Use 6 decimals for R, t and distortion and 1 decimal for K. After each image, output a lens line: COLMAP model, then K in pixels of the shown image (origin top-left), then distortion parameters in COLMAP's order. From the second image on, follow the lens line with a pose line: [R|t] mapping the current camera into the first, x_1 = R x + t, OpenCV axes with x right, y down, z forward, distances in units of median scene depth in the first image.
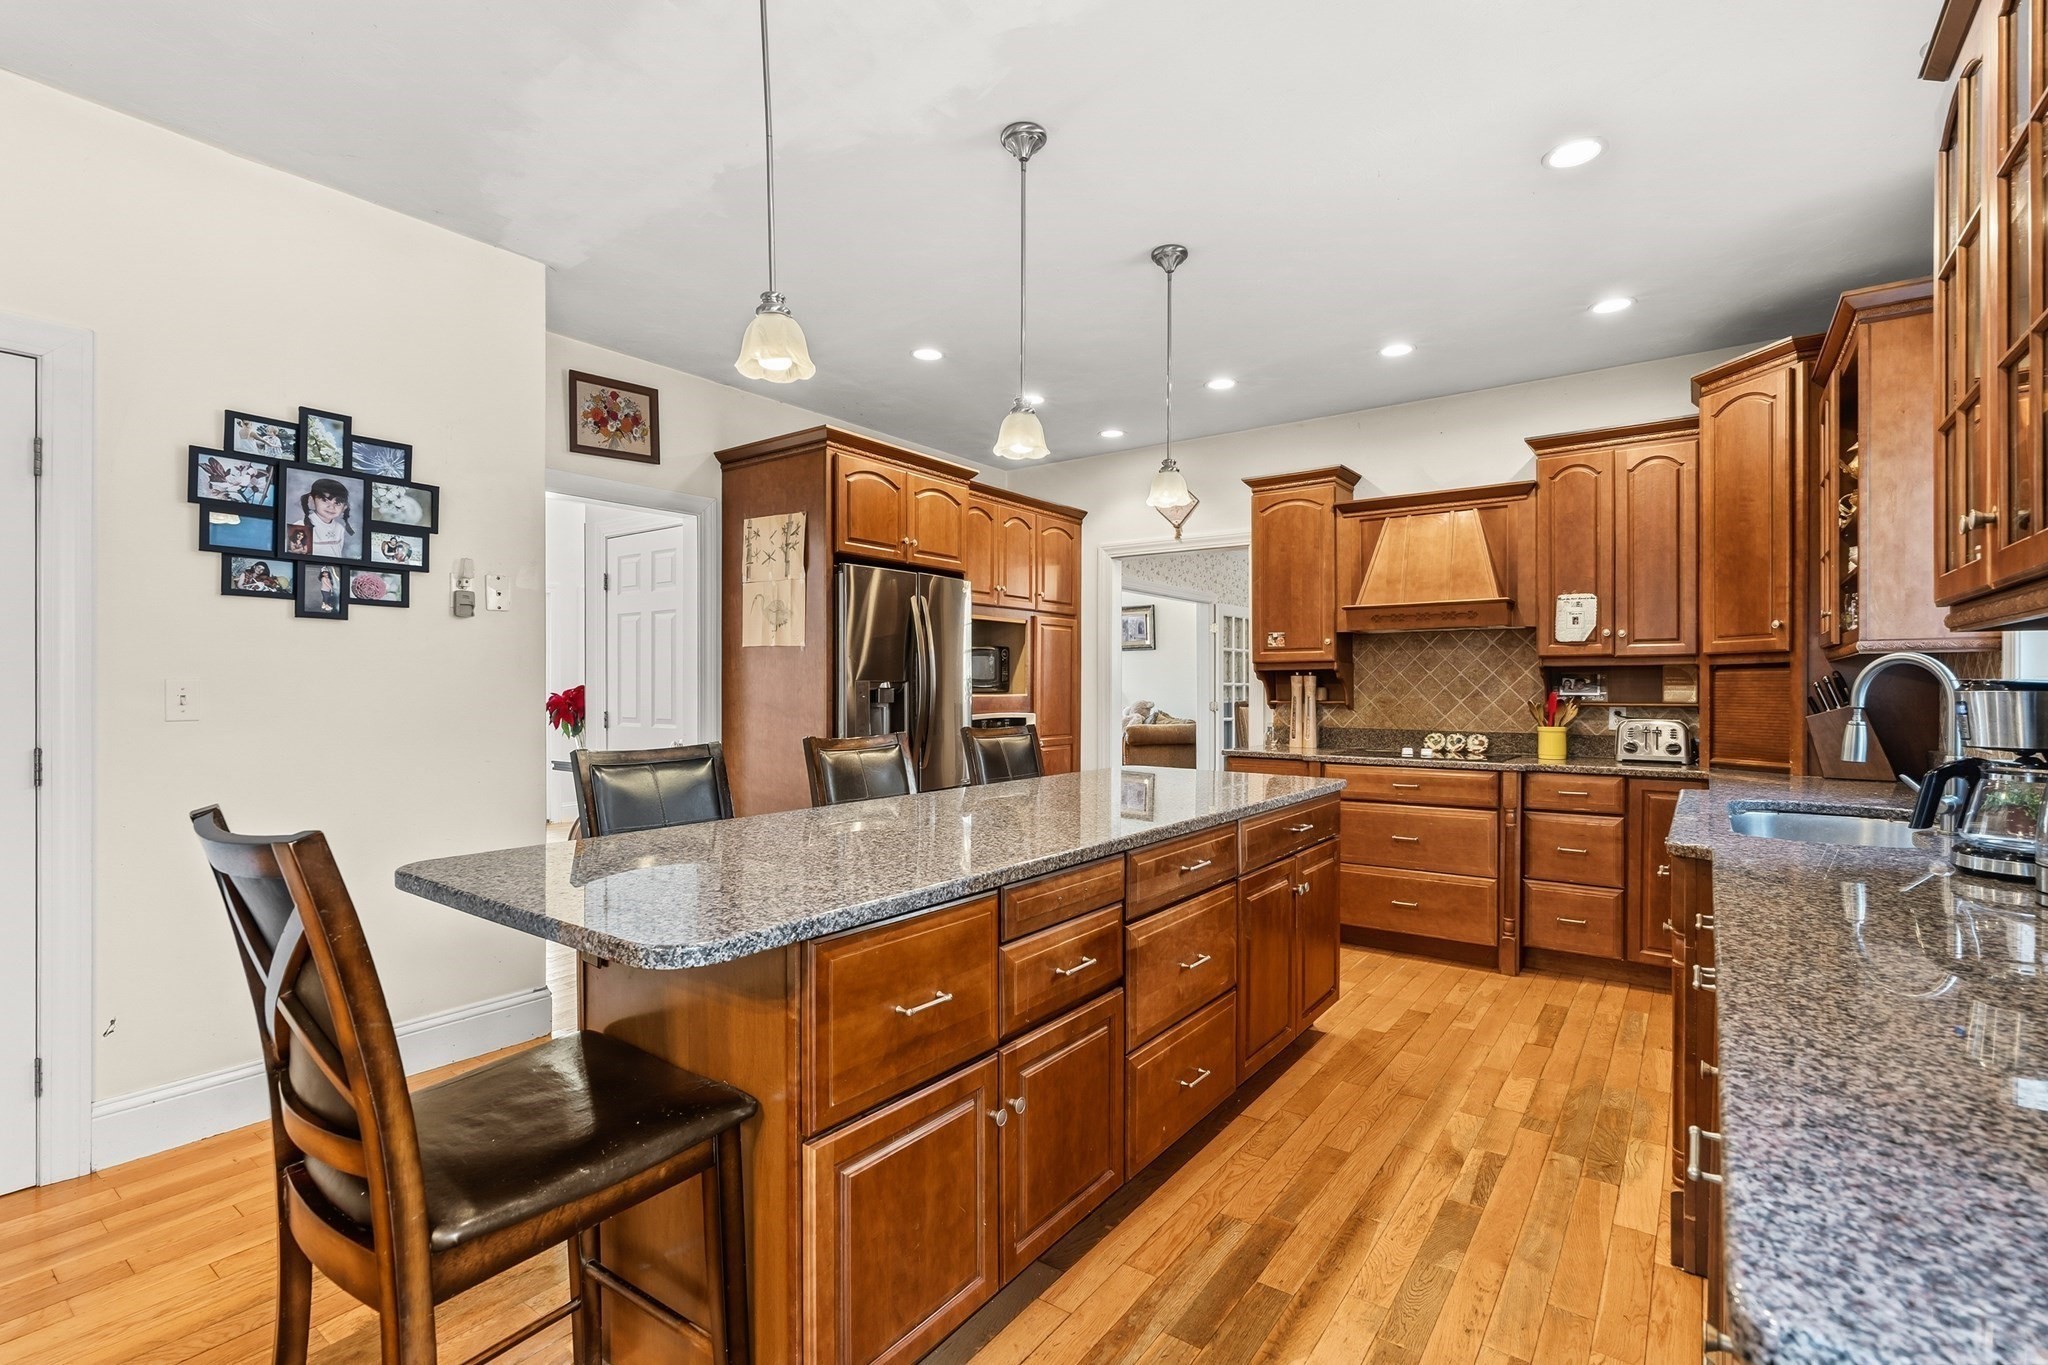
lens RADIAL K [[941.4, 0, 1011.9], [0, 941.4, 686.4], [0, 0, 1]] dist [0.000259, -0.000352]
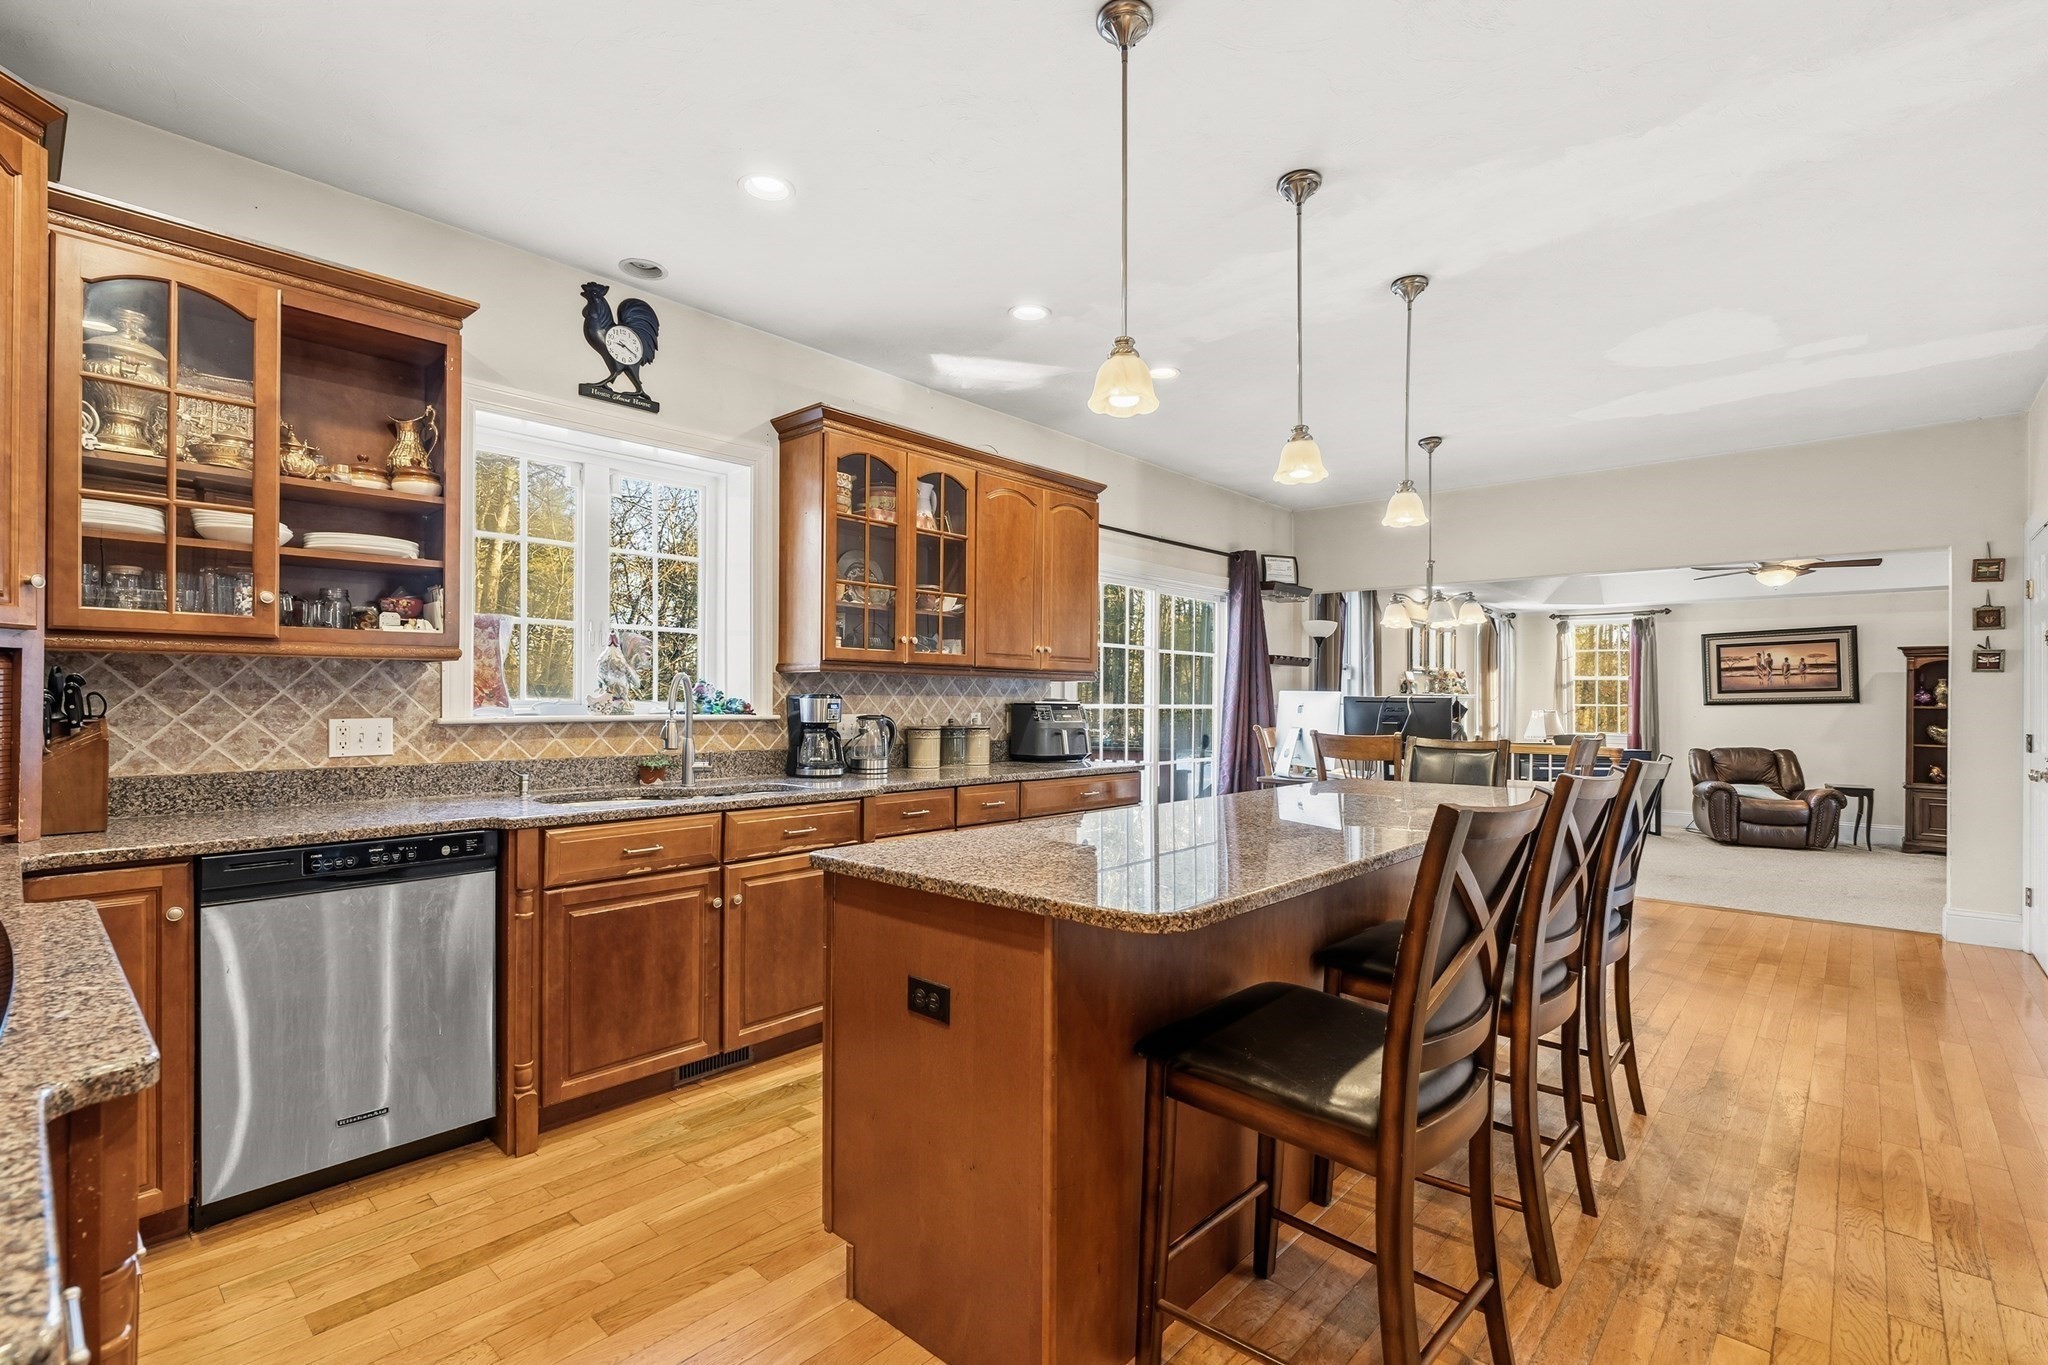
lens RADIAL K [[931.3, 0, 1027.3], [0, 931.3, 694.5], [0, 0, 1]] dist [-0.001134, -0.000457]
pose [[-0.995273, -0.006301, 0.096909, 0.189086], [-0.006480, 0.999978, -0.001539, -0.000927], [-0.096897, -0.002159, -0.995292, 1.840900]]
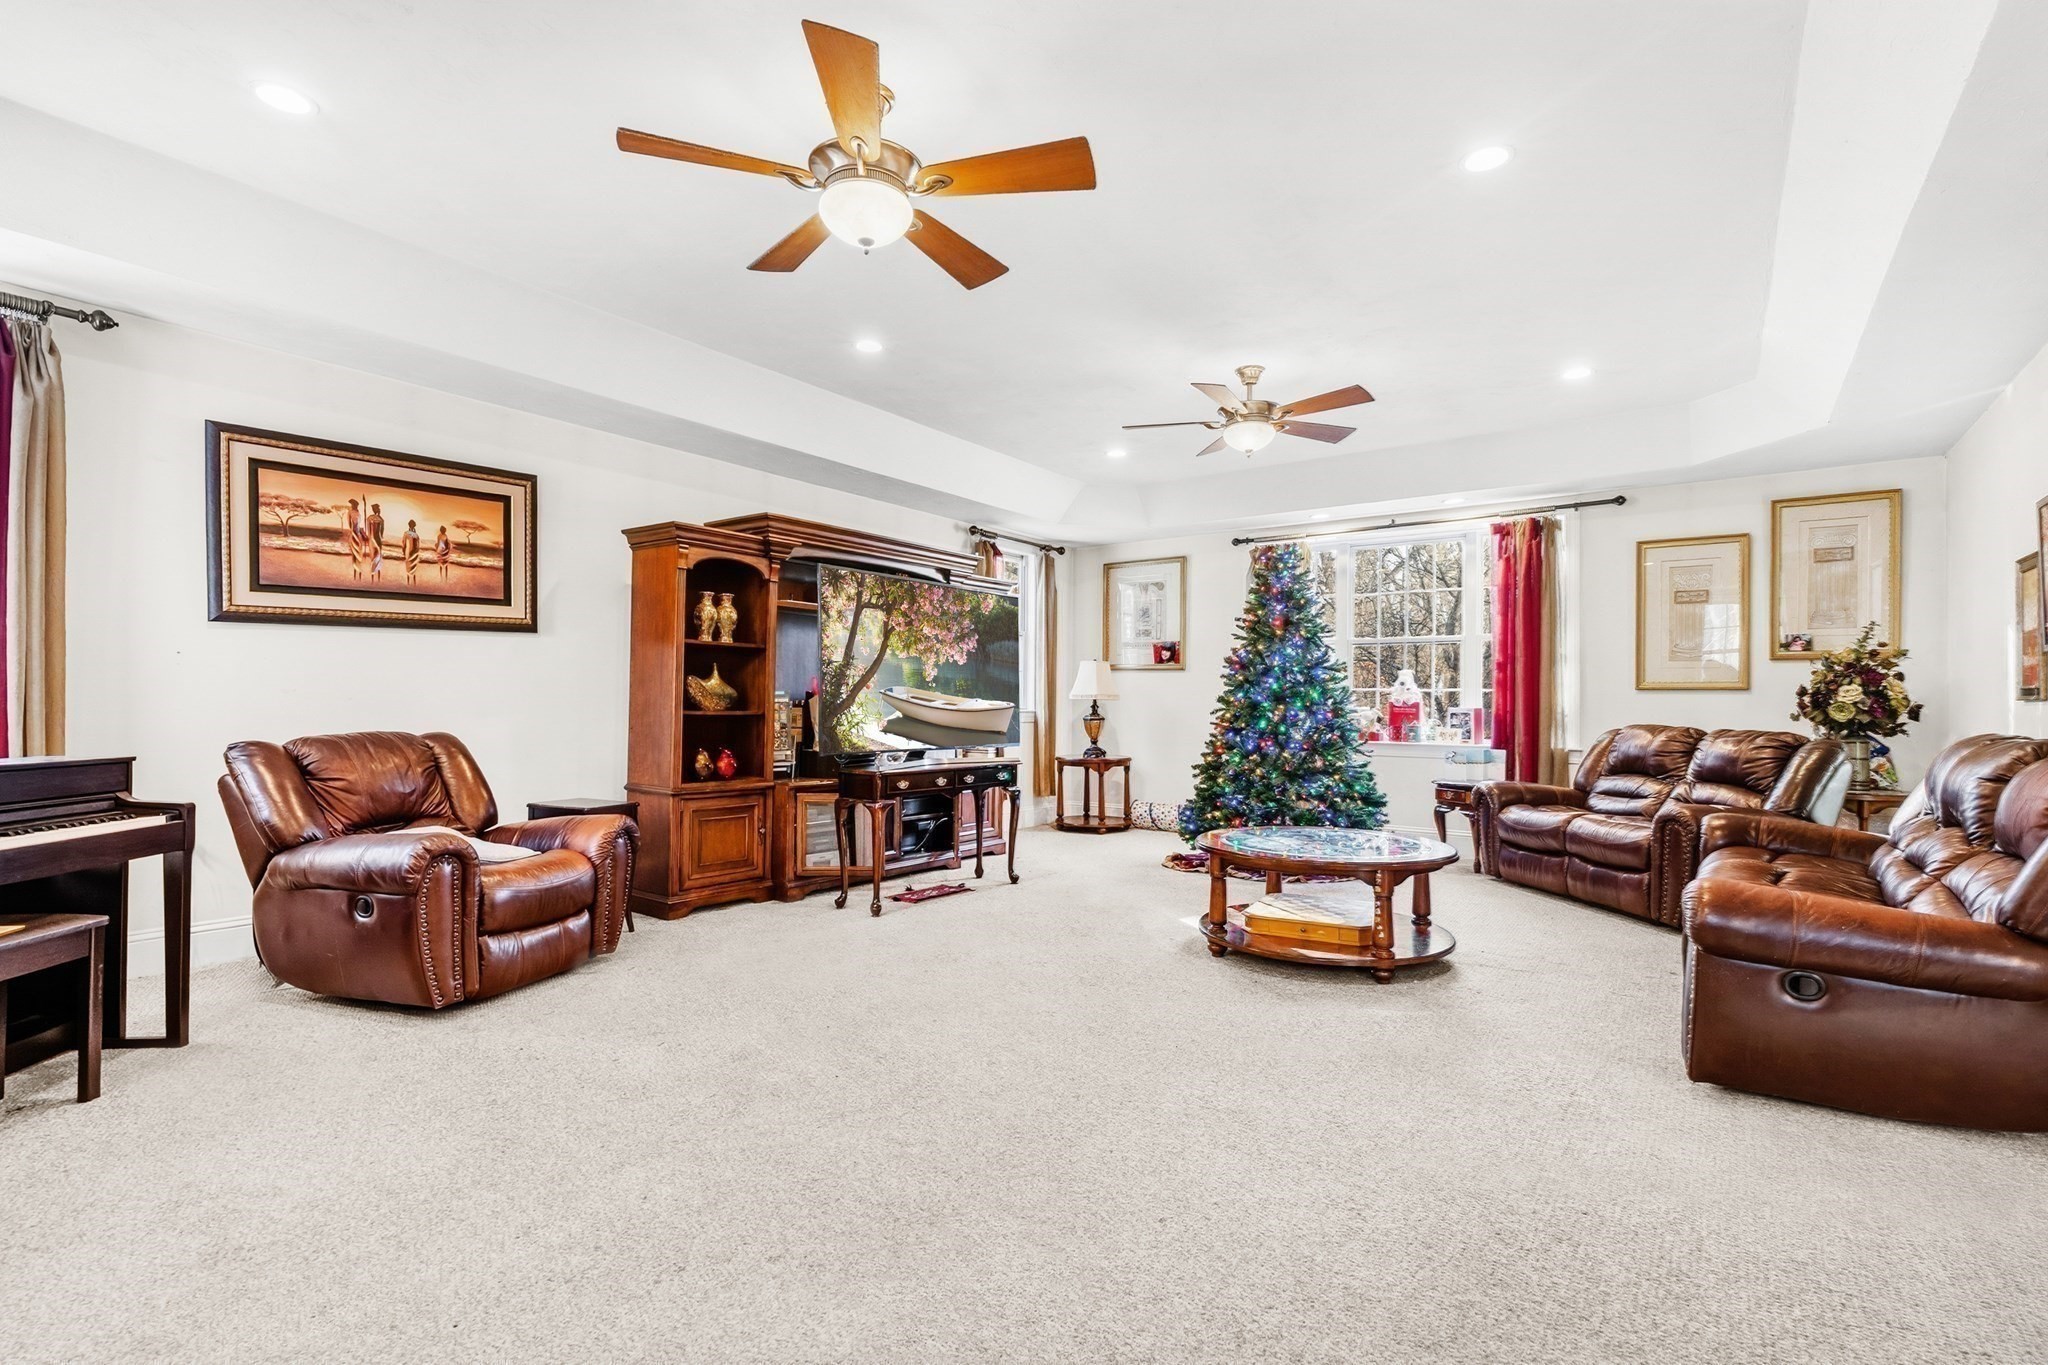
lens RADIAL K [[969.4, 0, 1024.0], [0, 969.4, 682.5], [0, 0, 1]] dist [0.012722, -0.000163]
pose [[0.012671, -0.027774, -0.999534, -0.735736], [-0.004247, 0.999604, -0.027830, 0.136788], [0.999911, 0.004598, 0.012548, -0.945143]]
